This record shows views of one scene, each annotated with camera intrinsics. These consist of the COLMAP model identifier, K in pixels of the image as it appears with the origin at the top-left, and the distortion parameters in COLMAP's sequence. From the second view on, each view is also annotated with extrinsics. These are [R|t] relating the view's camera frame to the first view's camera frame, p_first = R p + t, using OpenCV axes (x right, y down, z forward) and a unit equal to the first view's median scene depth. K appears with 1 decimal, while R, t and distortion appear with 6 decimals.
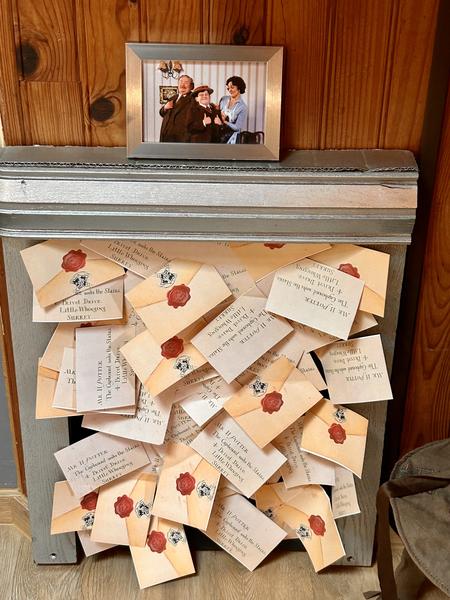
lens RADIAL K [[978.2, 0, 225.5], [0, 978.2, 300.5], [0, 0, 1]] dist [0.148853, 0.000000]
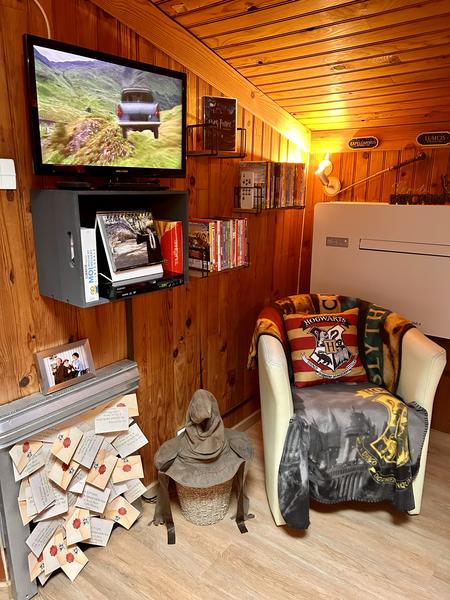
lens RADIAL K [[455.3, 0, 224.6], [0, 455.3, 299.9], [0, 0, 1]] dist [0.053629, -0.055592]
pose [[0.618764, -0.210251, 0.756918, -0.613846], [0.399335, 0.913927, -0.072584, -0.092298], [-0.676507, 0.347176, 0.649466, -0.159645]]
